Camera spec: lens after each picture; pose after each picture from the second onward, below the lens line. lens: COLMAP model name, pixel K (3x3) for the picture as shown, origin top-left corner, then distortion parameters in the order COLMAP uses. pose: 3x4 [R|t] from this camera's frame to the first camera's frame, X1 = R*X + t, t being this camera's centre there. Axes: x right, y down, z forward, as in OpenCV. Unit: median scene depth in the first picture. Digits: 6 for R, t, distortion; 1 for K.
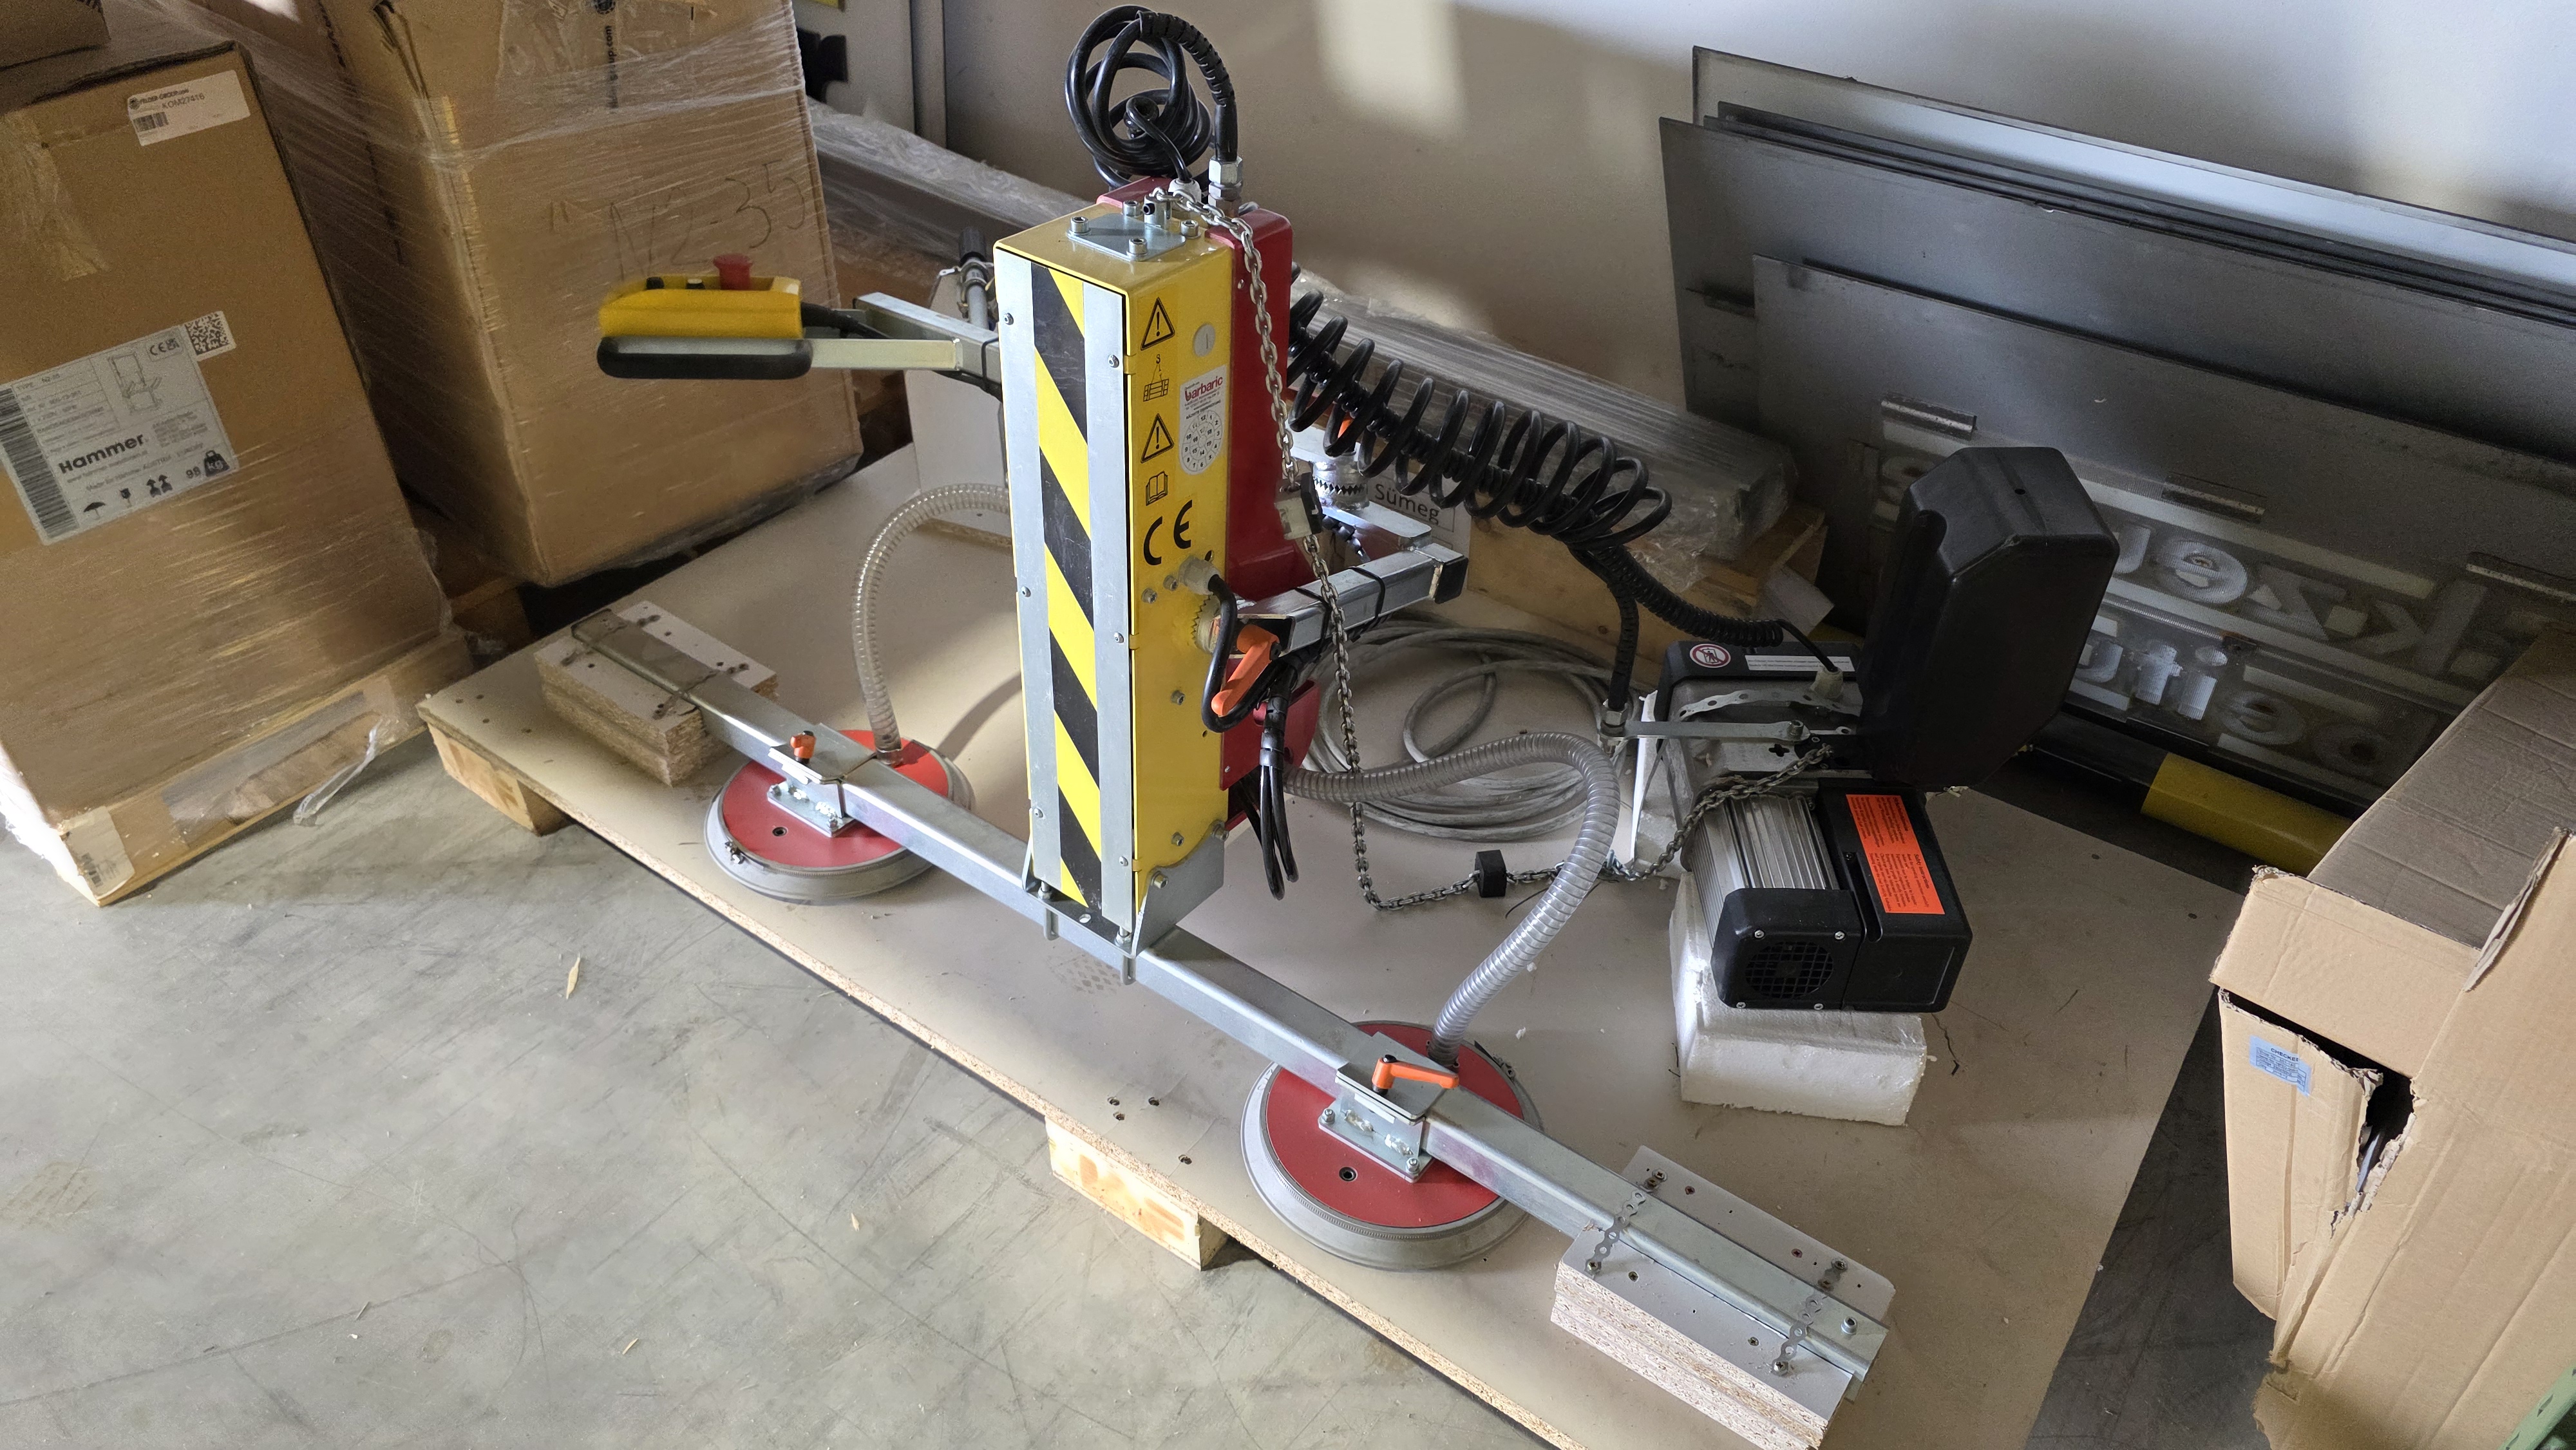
lens RADIAL K [[1737.3, 0, 1283.0], [0, 1737.3, 717.0], [0, 0, 1]] dist [0.021483, -0.015233]
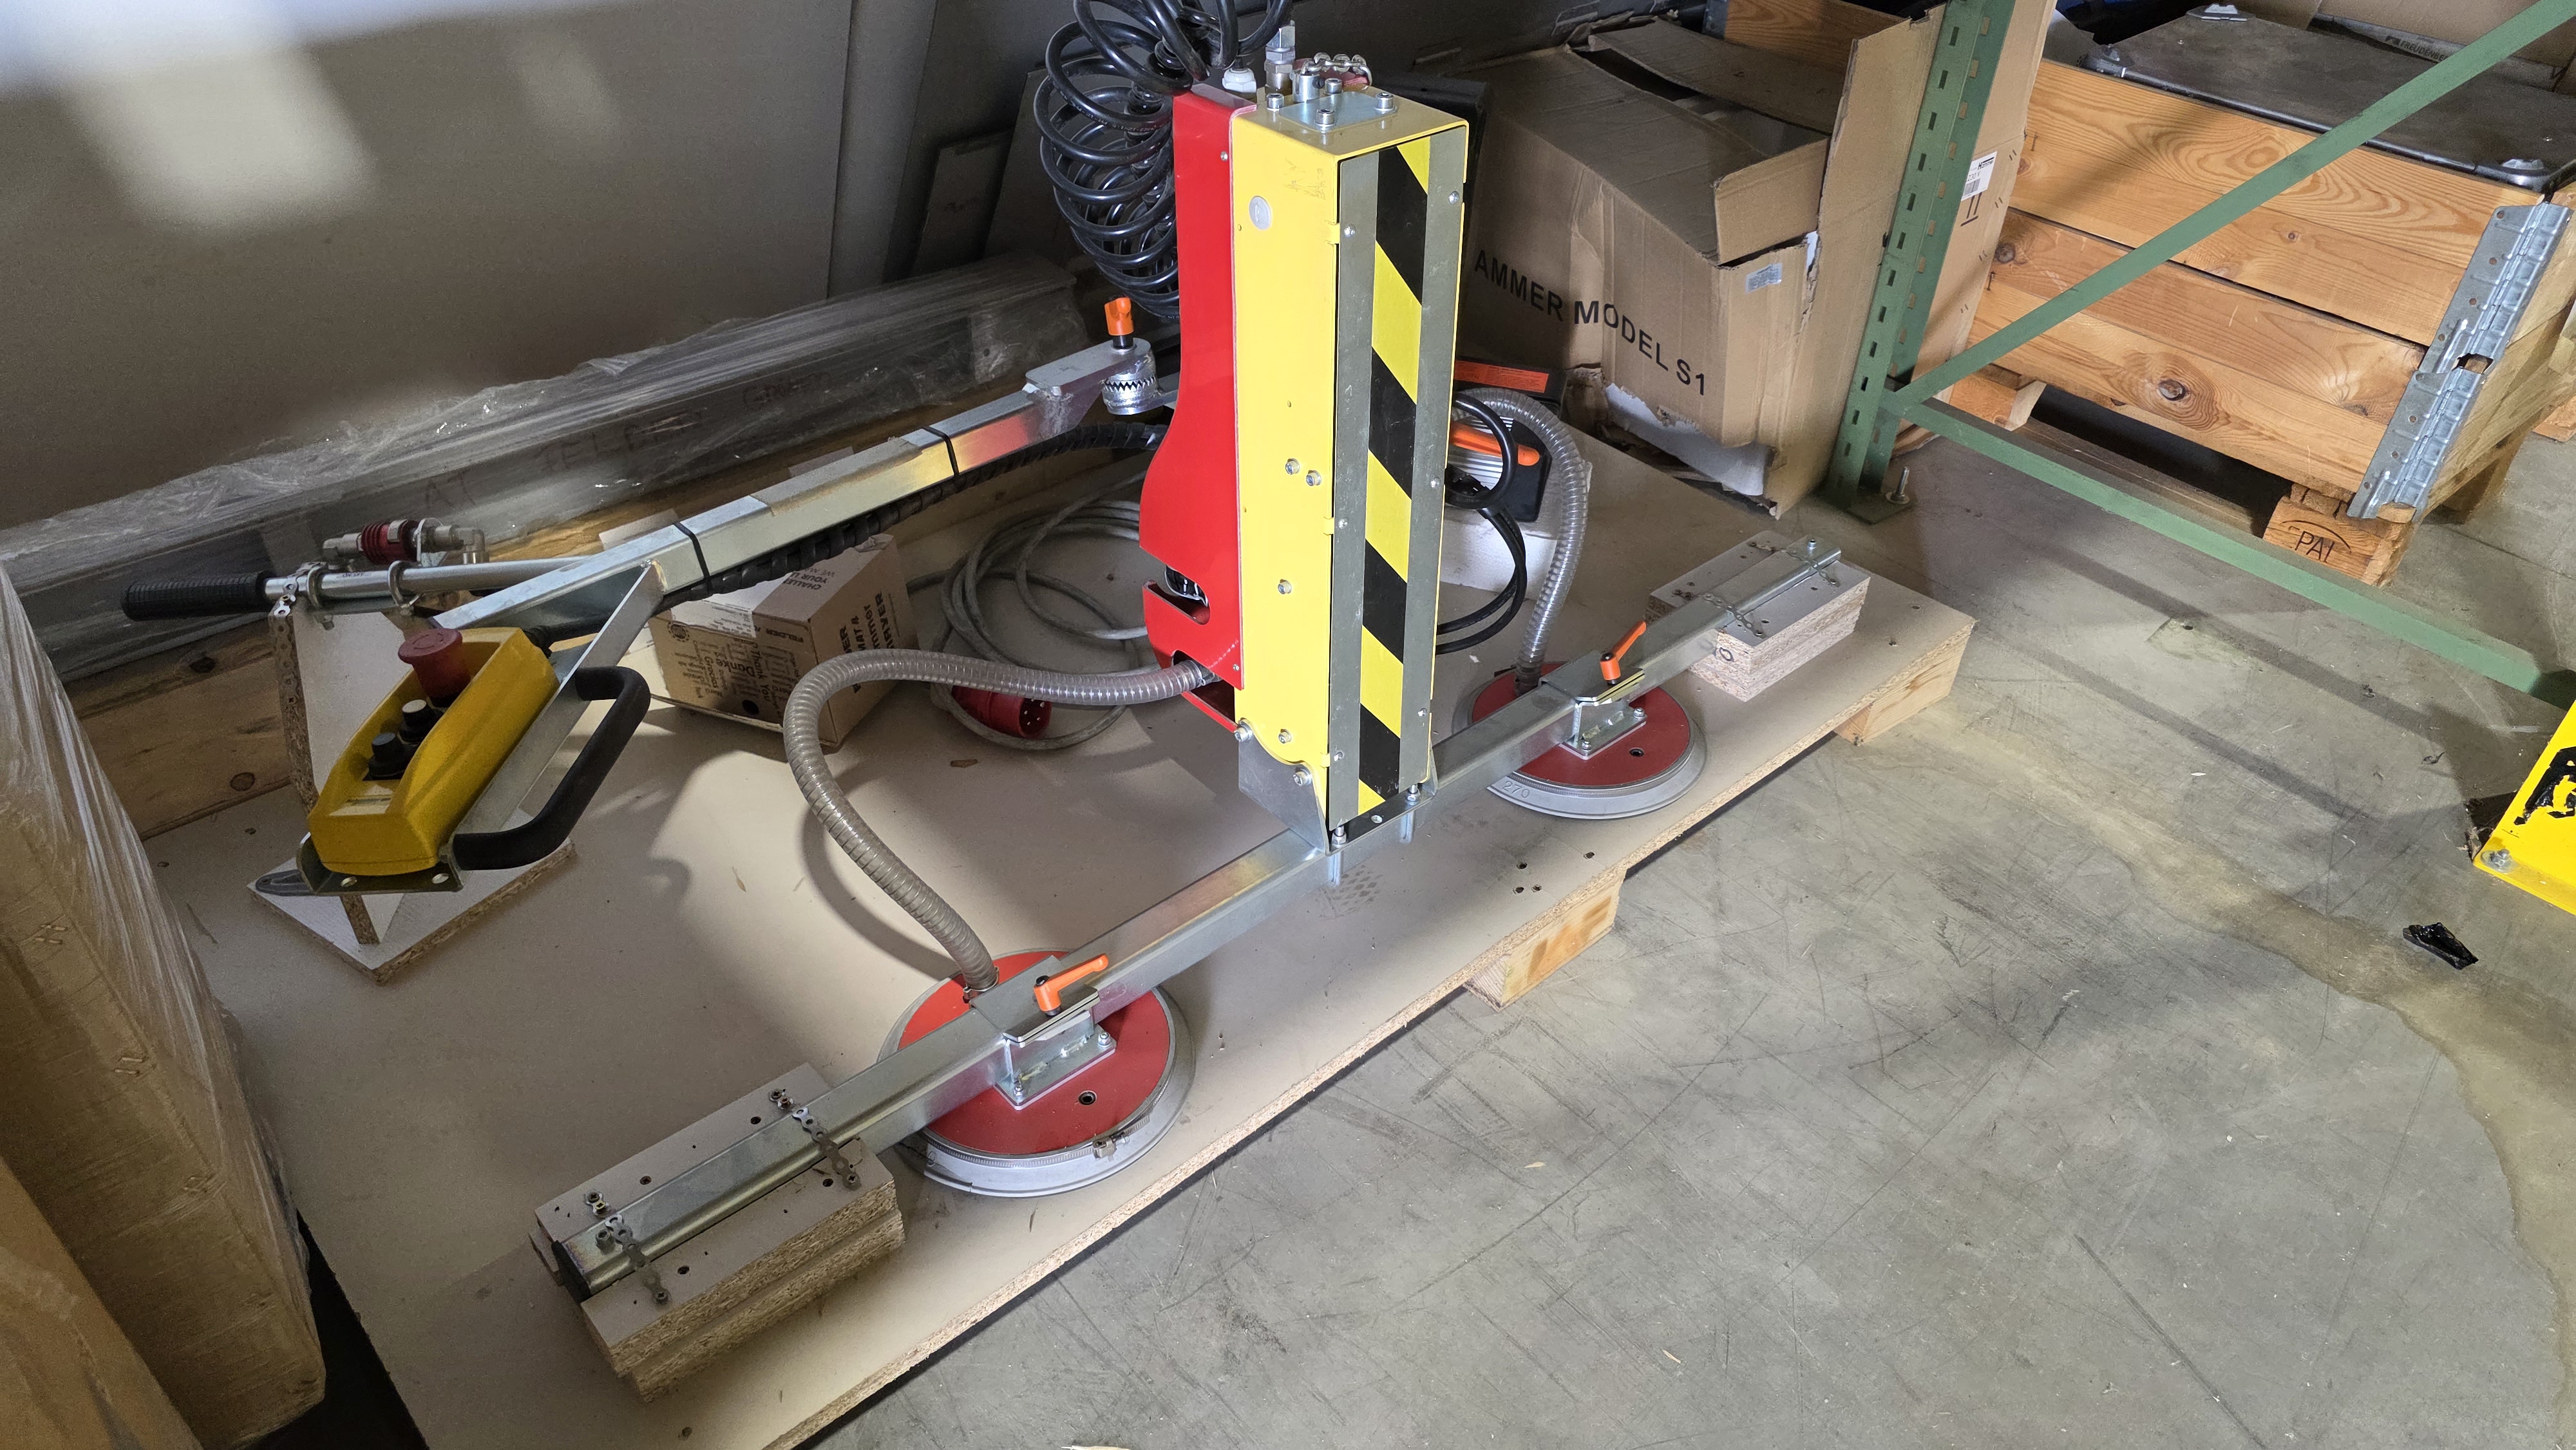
lens RADIAL K [[1737.3, 0, 1280.5], [0, 1737.3, 732.0], [0, 0, 1]] dist [0.021483, -0.015233]
pose [[0.216520, -0.618761, 0.755152, -0.858972], [0.590367, 0.699034, 0.403507, -0.359206], [-0.777551, 0.358449, 0.516651, 0.510506]]
